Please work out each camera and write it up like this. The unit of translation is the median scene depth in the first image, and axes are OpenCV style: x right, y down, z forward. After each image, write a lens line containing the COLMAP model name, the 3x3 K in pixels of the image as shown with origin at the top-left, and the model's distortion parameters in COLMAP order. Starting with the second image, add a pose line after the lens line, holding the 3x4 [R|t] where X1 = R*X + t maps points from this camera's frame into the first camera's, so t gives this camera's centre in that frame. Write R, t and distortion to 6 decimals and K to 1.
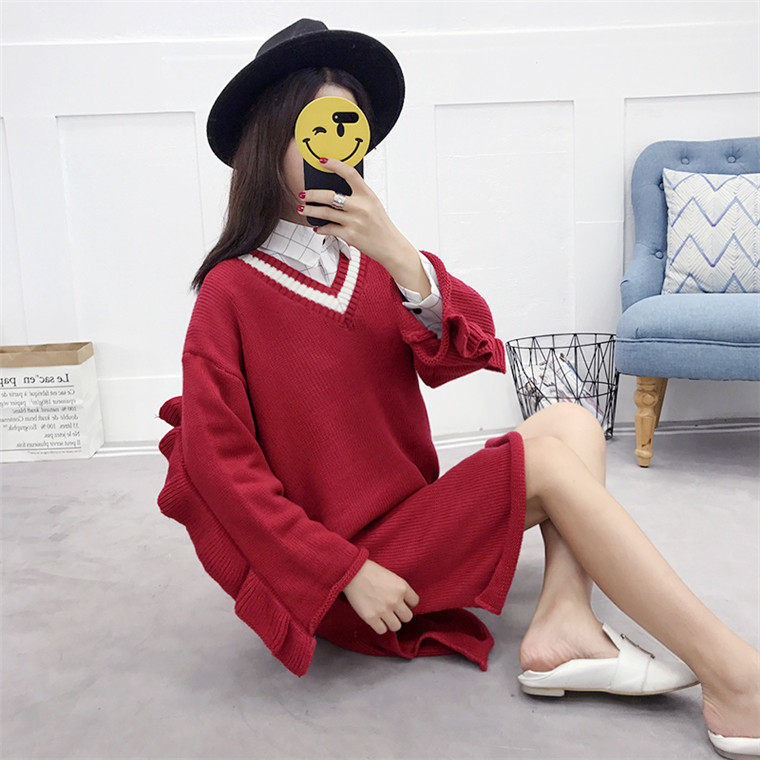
lens RADIAL K [[988.6, 0, 420.7], [0, 988.6, 397.9], [0, 0, 1]] dist [-0.029265, -0.026299]
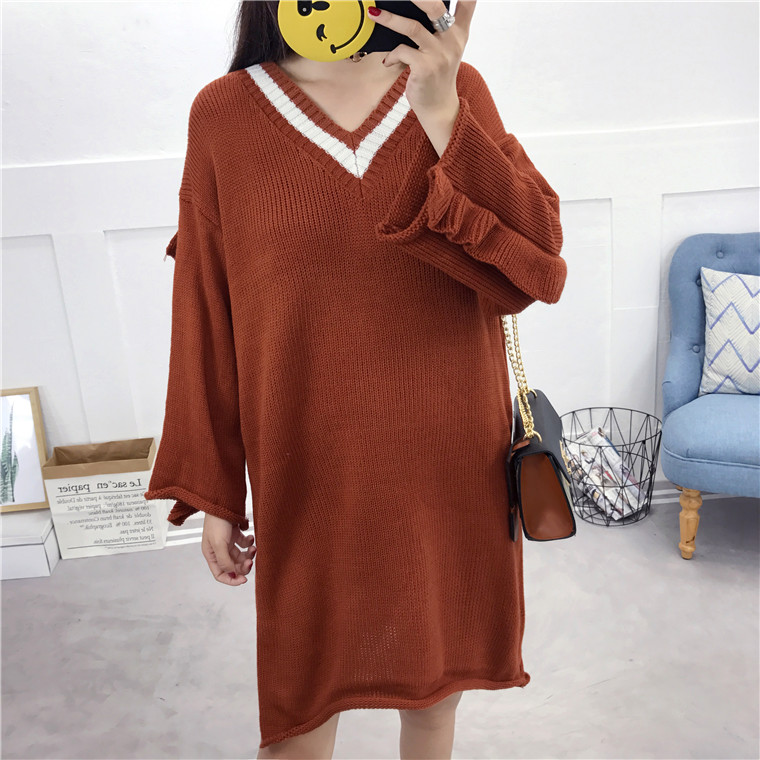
lens RADIAL K [[959.7, 0, 371.7], [0, 959.7, 357.0], [0, 0, 1]] dist [-0.010662, 0.042408]
pose [[0.999282, -0.026338, 0.027225, -0.145647], [0.022114, 0.989148, 0.145252, -0.301844], [-0.030755, -0.144546, 0.989020, -0.033889]]
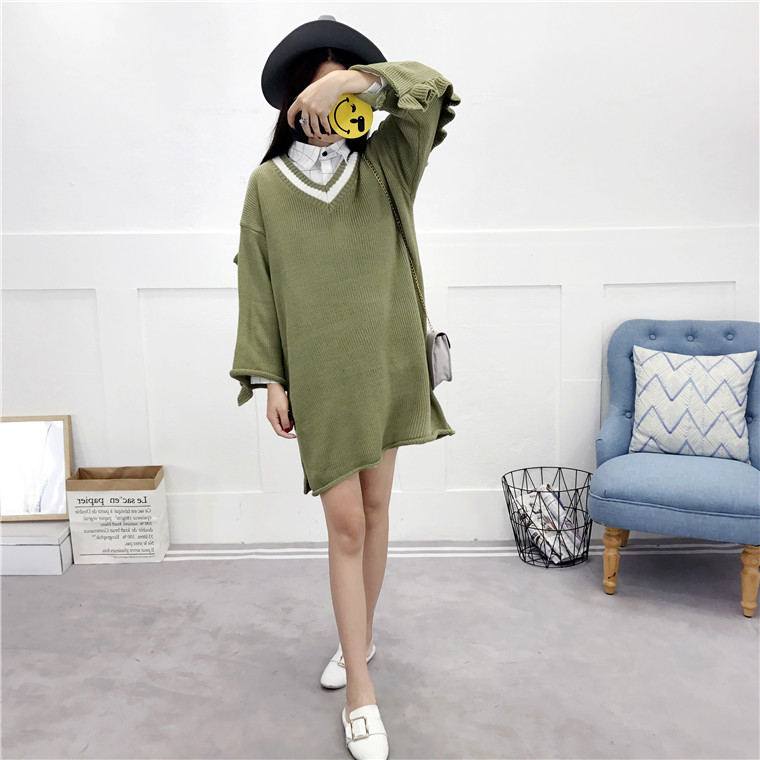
lens RADIAL K [[978.5, 0, 379.7], [0, 978.5, 353.3], [0, 0, 1]] dist [0.002839, -0.014095]
pose [[0.998894, 0.031609, -0.034818, -0.034144], [-0.032023, 0.999422, -0.011398, -0.202270], [0.034438, 0.012500, 0.999329, -0.261687]]
